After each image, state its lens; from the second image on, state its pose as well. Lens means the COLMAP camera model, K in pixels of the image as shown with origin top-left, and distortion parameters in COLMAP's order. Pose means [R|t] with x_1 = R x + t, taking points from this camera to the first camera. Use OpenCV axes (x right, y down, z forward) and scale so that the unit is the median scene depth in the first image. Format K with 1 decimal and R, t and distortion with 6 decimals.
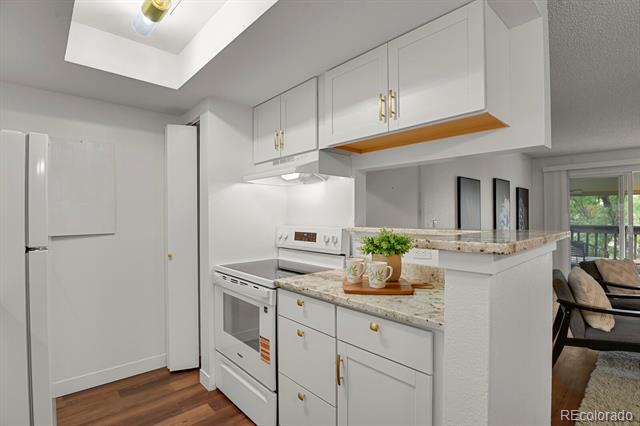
lens RADIAL K [[312.4, 0, 321.8], [0, 312.4, 215.3], [0, 0, 1]] dist [-0.024622, -0.003804]
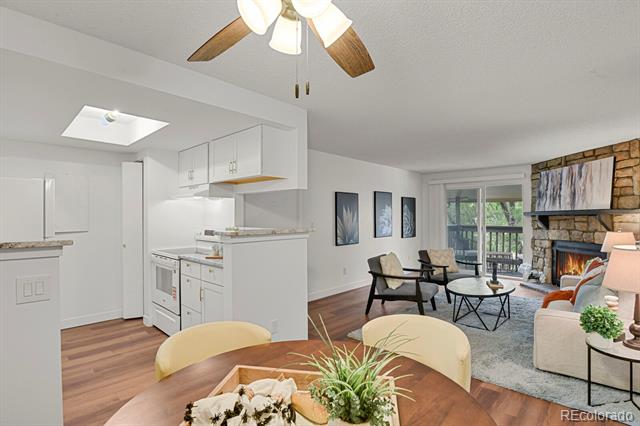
lens RADIAL K [[312.4, 0, 321.8], [0, 312.4, 215.3], [0, 0, 1]] dist [-0.024622, -0.003804]
pose [[0.997088, 0.000491, 0.076259, 0.490440], [-0.000373, 0.999999, -0.001552, -0.025417], [-0.076260, 0.001519, 0.997087, -0.806877]]
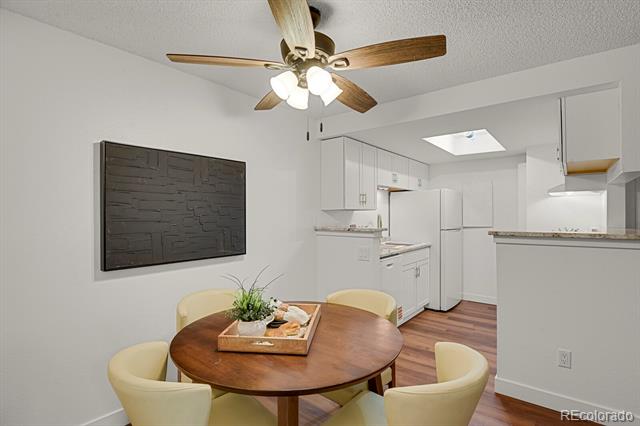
lens RADIAL K [[312.4, 0, 321.8], [0, 312.4, 215.3], [0, 0, 1]] dist [-0.024622, -0.003804]
pose [[0.145861, 0.001773, -0.989303, 1.281895], [0.003607, 0.999991, 0.002324, -0.025919], [0.989298, -0.003908, 0.145854, -0.386033]]
